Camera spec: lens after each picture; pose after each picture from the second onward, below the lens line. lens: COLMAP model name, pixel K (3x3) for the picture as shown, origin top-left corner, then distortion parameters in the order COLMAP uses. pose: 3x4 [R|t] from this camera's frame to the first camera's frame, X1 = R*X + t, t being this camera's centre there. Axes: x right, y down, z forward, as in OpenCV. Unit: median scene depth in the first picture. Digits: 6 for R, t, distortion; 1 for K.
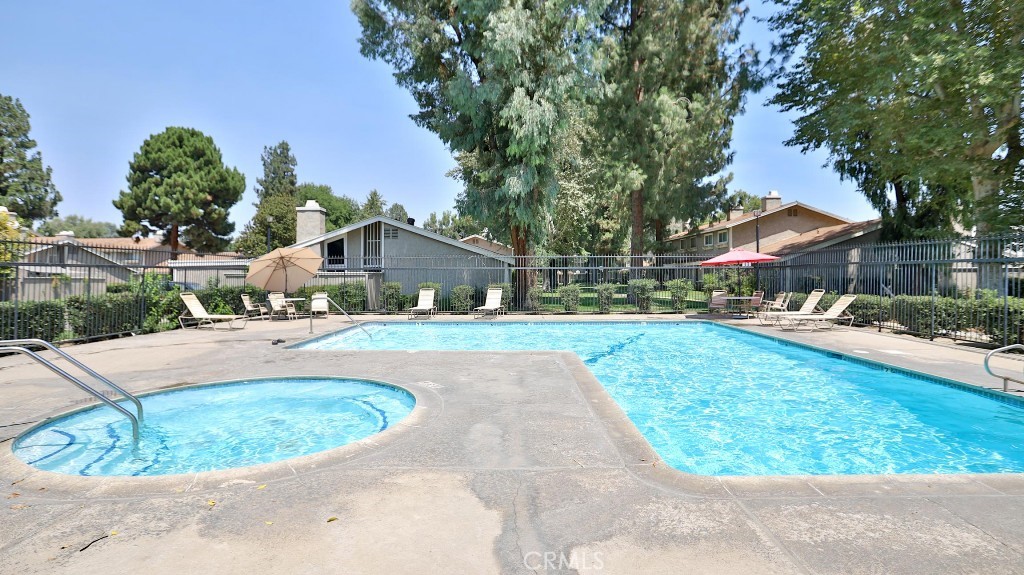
lens RADIAL K [[498.9, 0, 506.5], [0, 498.9, 292.6], [0, 0, 1]] dist [-0.036478, 0.001761]
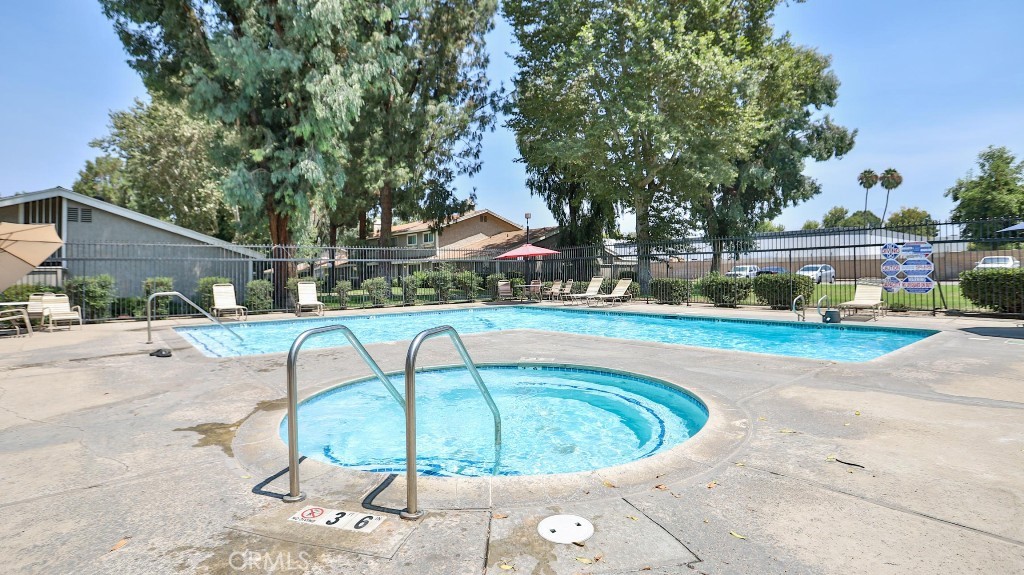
lens RADIAL K [[497.8, 0, 511.8], [0, 497.8, 280.1], [0, 0, 1]] dist [-0.036338, 0.011232]
pose [[0.778669, -0.016972, 0.627205, -0.202640], [0.033250, 0.999346, -0.014238, 0.008280], [-0.626553, 0.031941, 0.778724, 0.056067]]
